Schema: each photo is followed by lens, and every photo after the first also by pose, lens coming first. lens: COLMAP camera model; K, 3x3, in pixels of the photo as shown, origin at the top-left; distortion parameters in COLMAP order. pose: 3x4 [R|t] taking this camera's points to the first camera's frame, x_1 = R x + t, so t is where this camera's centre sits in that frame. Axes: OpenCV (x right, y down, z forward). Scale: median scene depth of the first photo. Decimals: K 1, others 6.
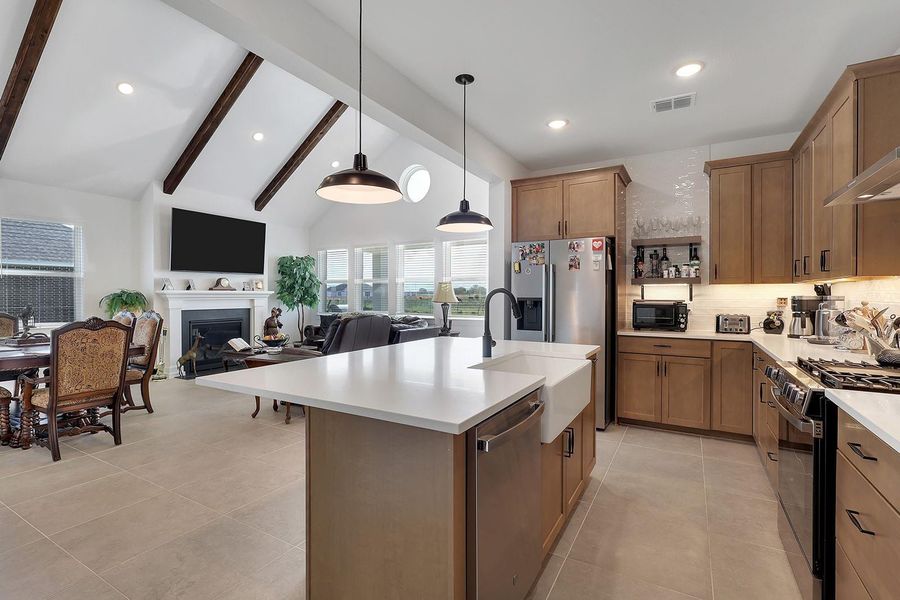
lens RADIAL K [[419.9, 0, 447.1], [0, 419.9, 296.6], [0, 0, 1]] dist [0.000046, 0.000200]
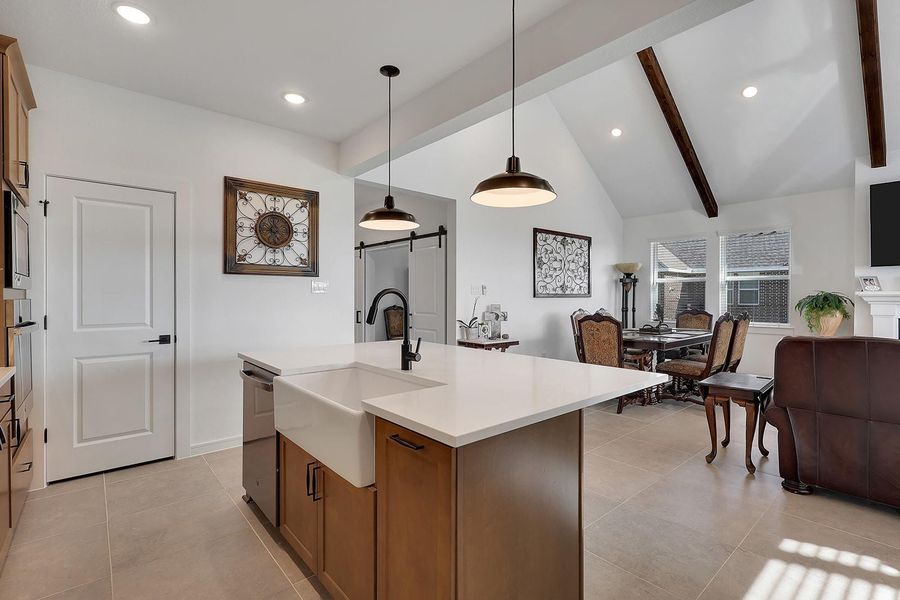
lens RADIAL K [[419.9, 0, 447.1], [0, 419.9, 296.6], [0, 0, 1]] dist [0.000046, 0.000200]
pose [[-0.317837, 0.001674, -0.948144, 0.268892], [-0.008530, 0.999953, 0.004625, -0.002122], [0.948107, 0.009558, -0.317807, 0.419290]]
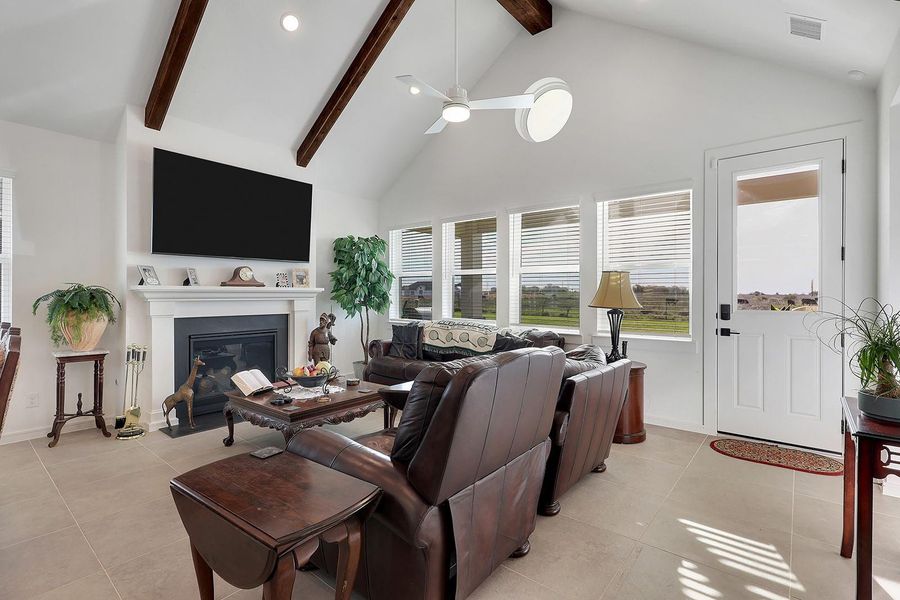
lens RADIAL K [[419.9, 0, 447.1], [0, 419.9, 296.6], [0, 0, 1]] dist [0.000046, 0.000200]
pose [[0.985650, 0.003065, -0.168774, -0.115855], [-0.002802, 0.999994, 0.001800, -0.001142], [0.168779, -0.001301, 0.985653, 0.397264]]
